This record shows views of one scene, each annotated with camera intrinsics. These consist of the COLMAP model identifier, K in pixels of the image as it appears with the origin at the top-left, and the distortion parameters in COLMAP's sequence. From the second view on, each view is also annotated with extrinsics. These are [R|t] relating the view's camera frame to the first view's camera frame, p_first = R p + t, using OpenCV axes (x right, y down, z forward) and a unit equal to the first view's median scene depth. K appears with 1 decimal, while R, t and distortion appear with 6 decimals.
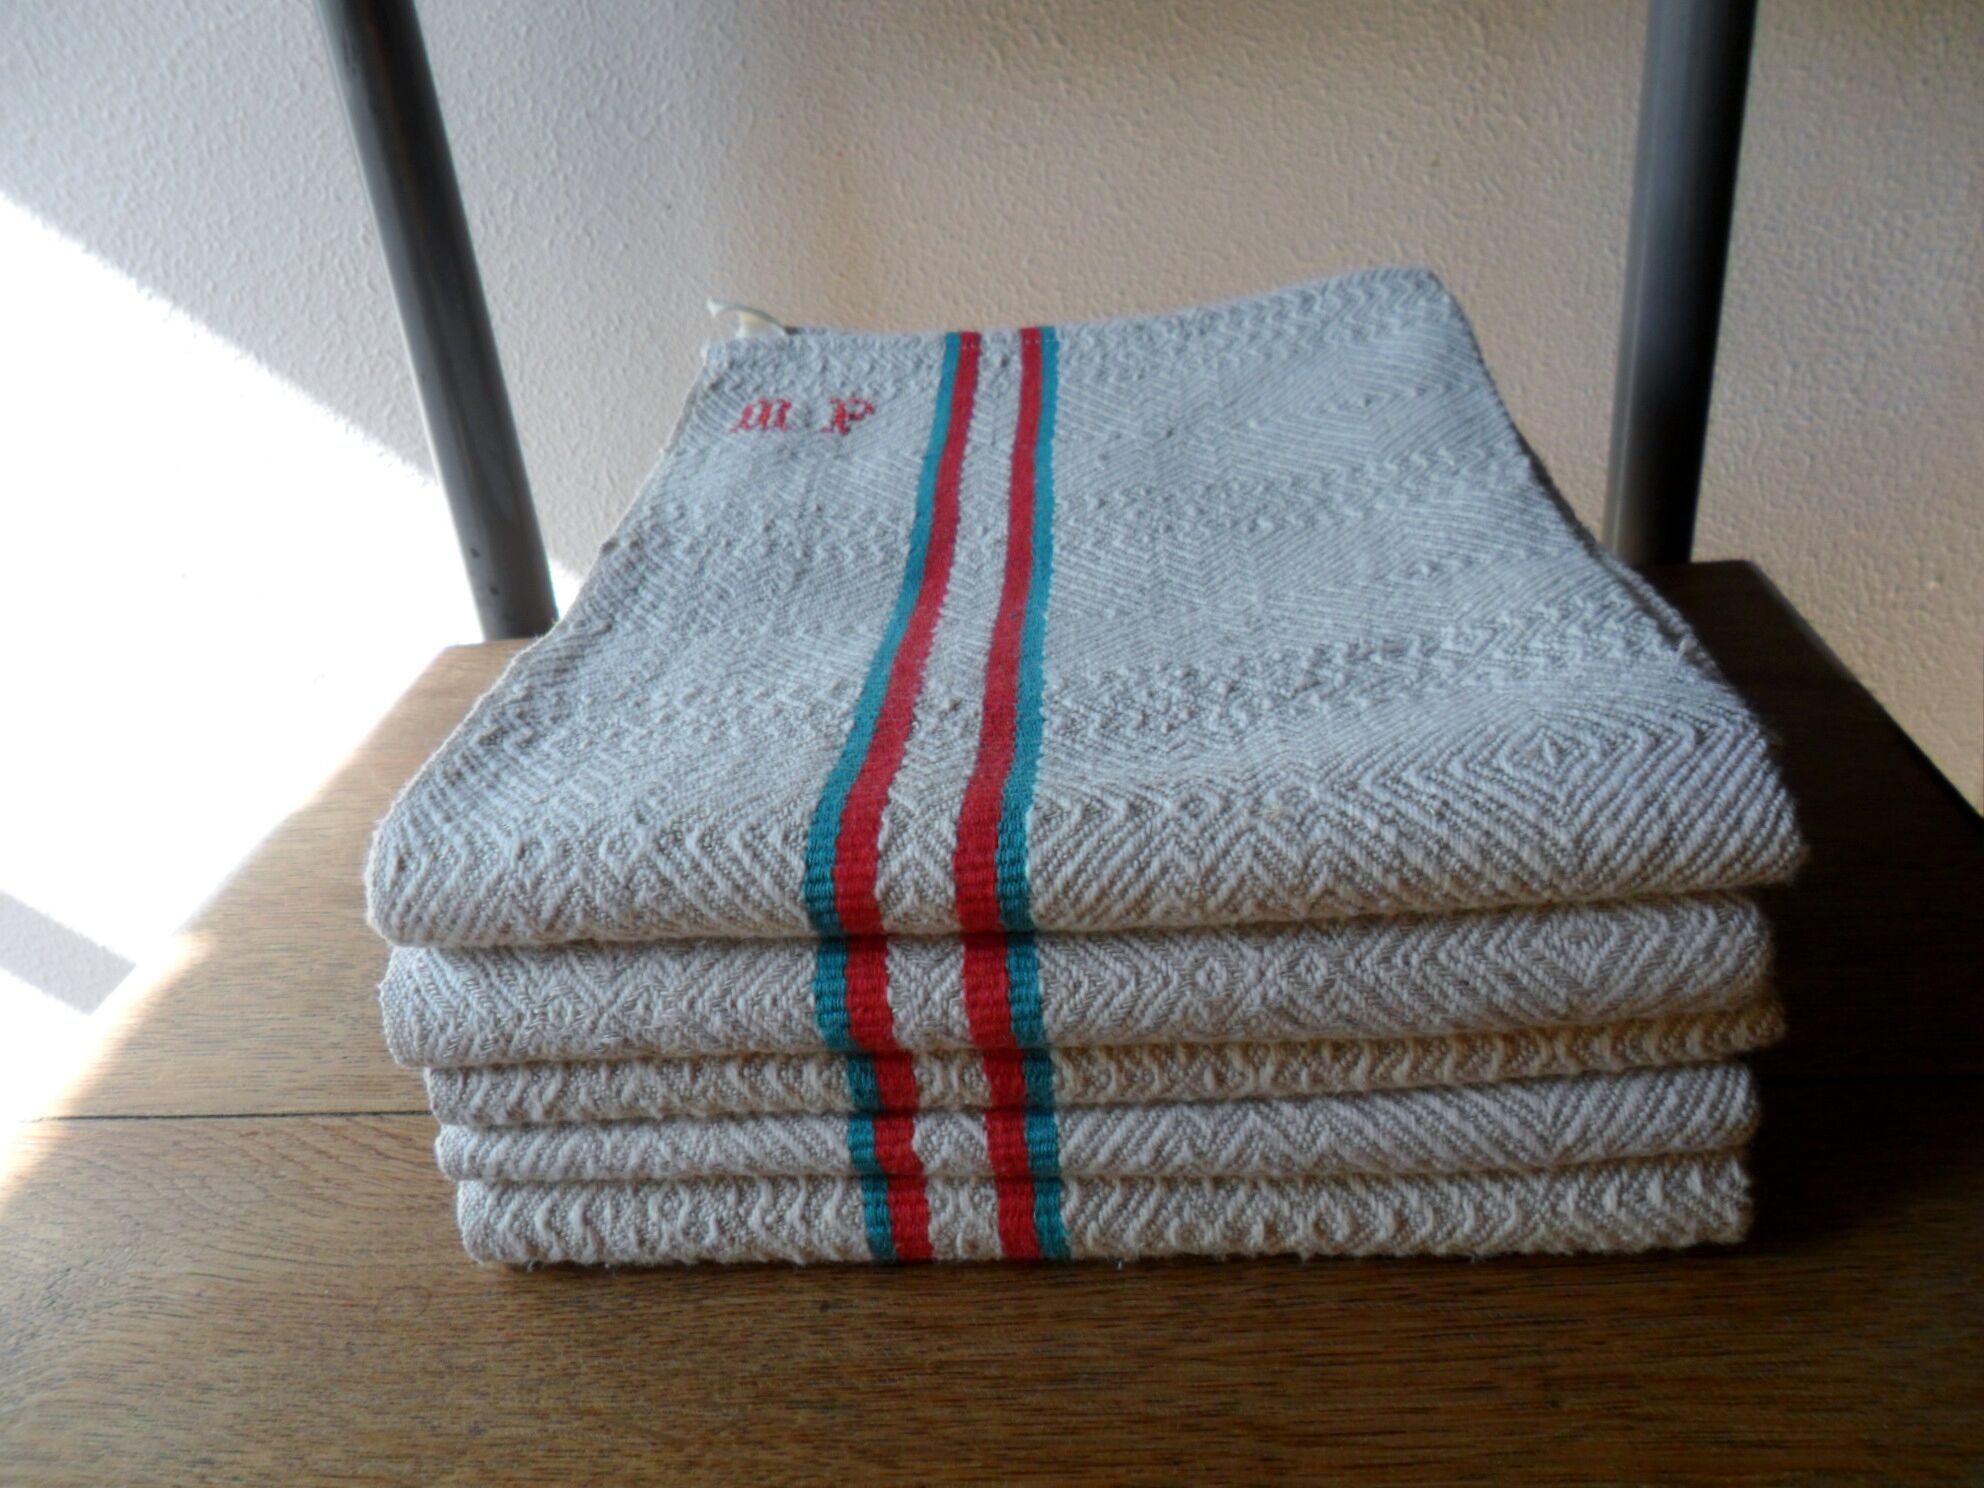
lens RADIAL K [[1640.9, 0, 992.0], [0, 1640.9, 744.0], [0, 0, 1]] dist [-0.013350, 0.015631]
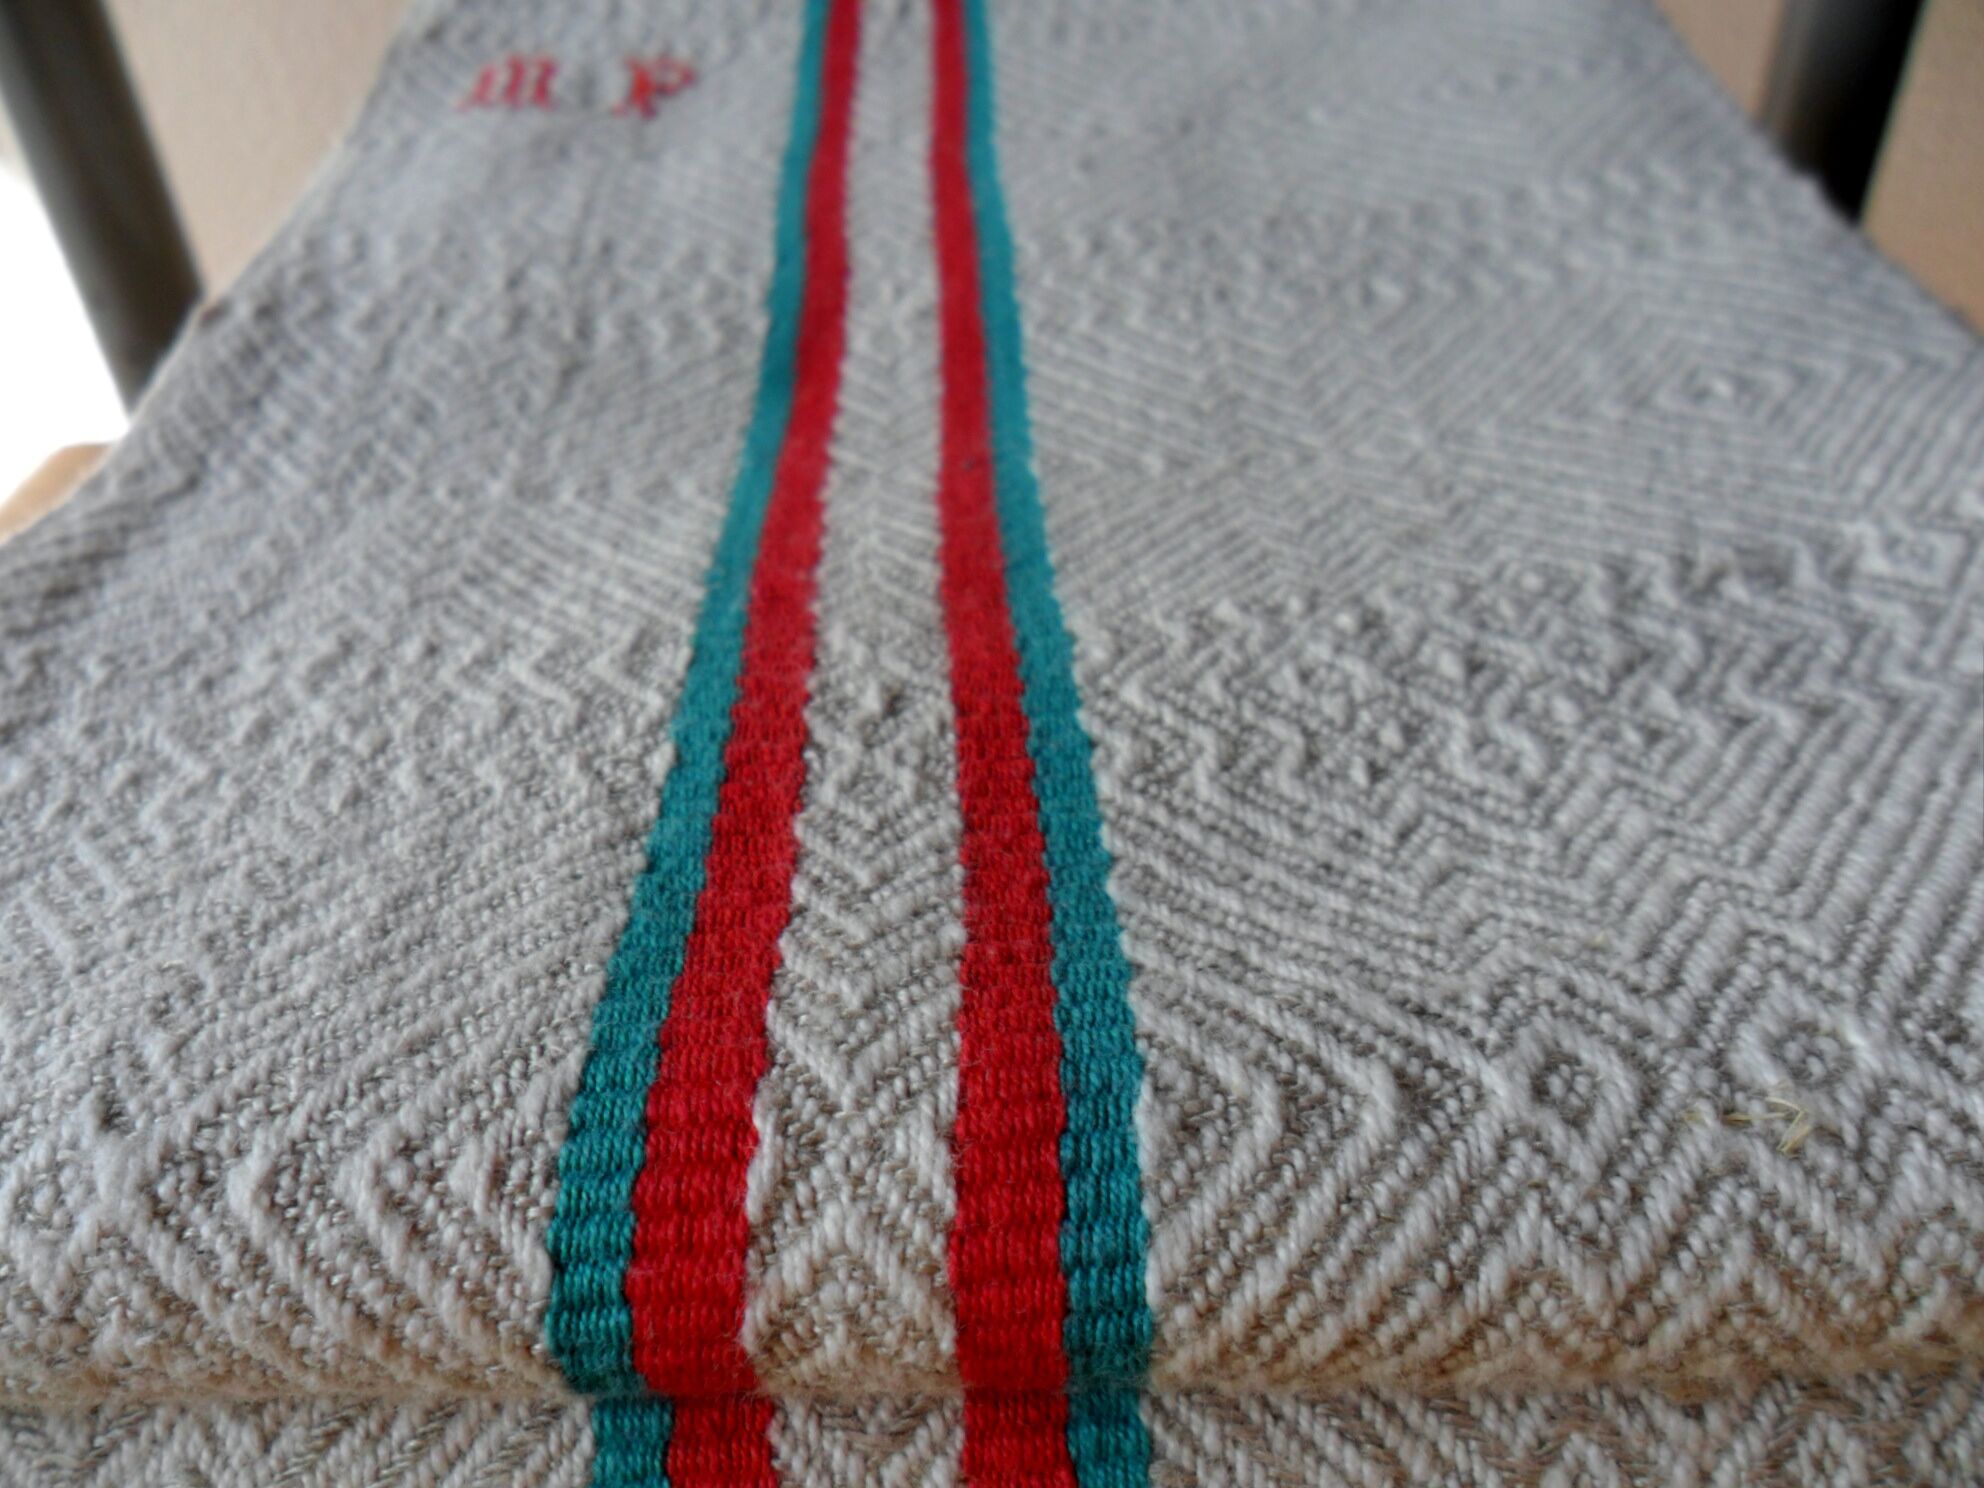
lens RADIAL K [[1640.9, 0, 992.0], [0, 1640.9, 744.0], [0, 0, 1]] dist [-0.013350, 0.015631]
pose [[0.994848, -0.013384, 0.100491, -0.043523], [-0.002790, 0.987257, 0.159108, -0.090297], [-0.101340, -0.158569, 0.982133, 0.562035]]
